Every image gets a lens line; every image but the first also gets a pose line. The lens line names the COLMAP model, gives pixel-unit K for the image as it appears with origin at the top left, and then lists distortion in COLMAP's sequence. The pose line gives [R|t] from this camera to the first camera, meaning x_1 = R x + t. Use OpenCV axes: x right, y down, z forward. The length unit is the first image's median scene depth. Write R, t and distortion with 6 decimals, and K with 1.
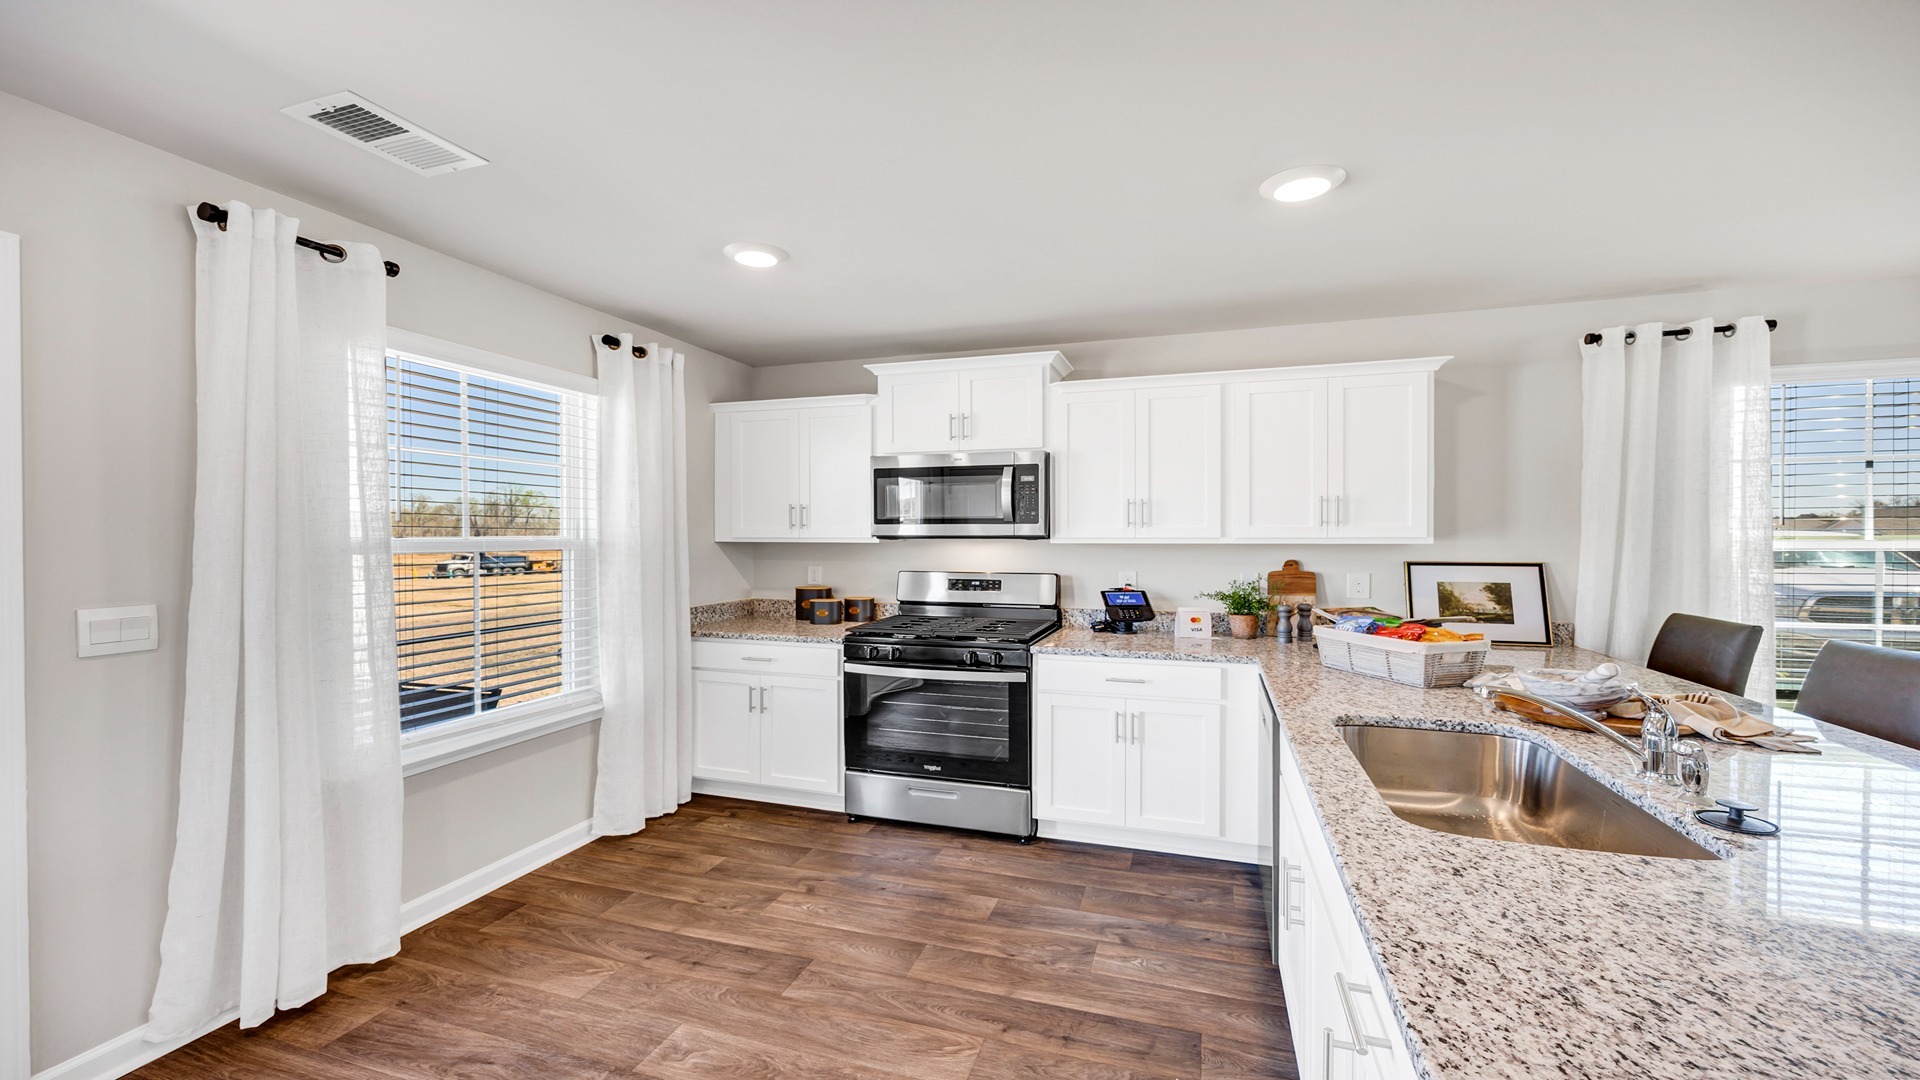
lens RADIAL K [[734.4, 0, 900.2], [0, 734.4, 540.7], [0, 0, 1]] dist [-0.000816, -0.000052]
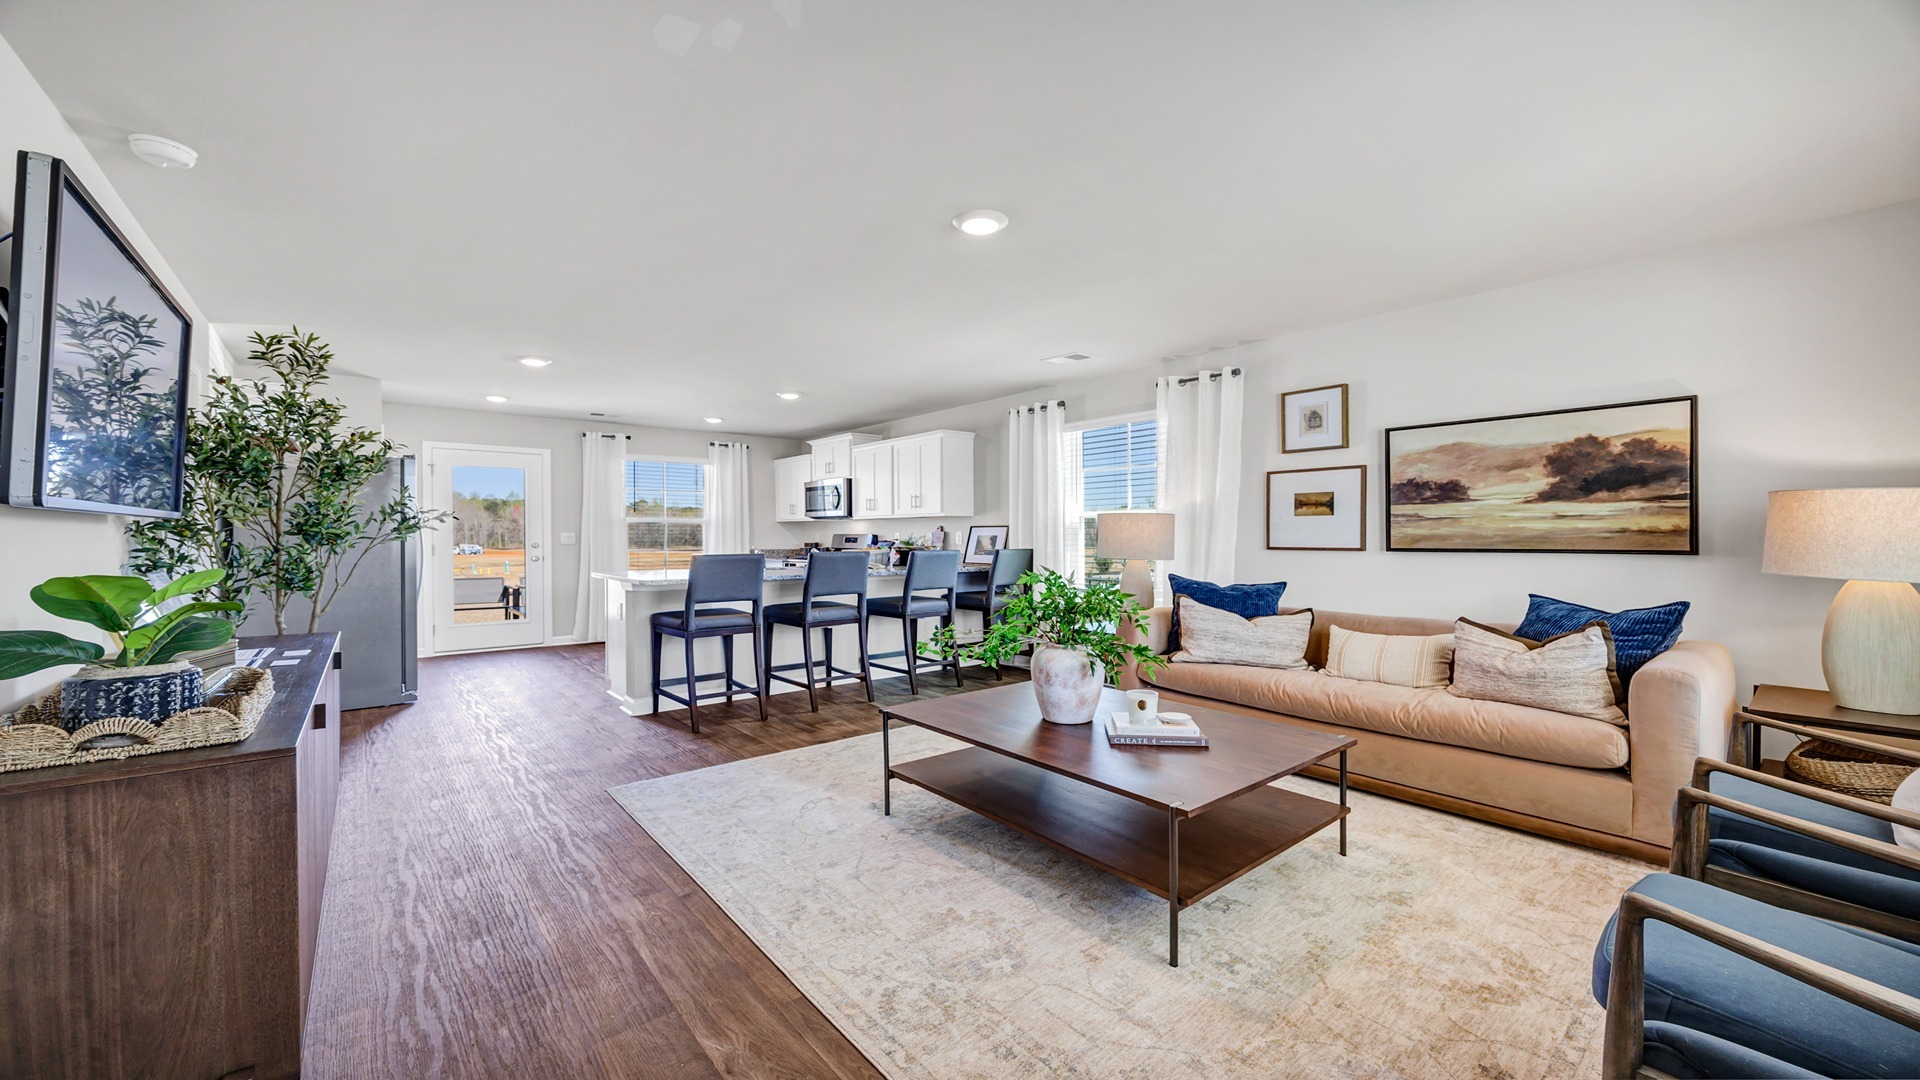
lens RADIAL K [[734.4, 0, 900.2], [0, 734.4, 540.7], [0, 0, 1]] dist [-0.000816, -0.000052]
pose [[0.811888, 0.006707, -0.583774, 1.656024], [-0.006932, 0.999974, 0.001849, 0.065066], [0.583772, 0.002546, 0.811914, -0.732070]]
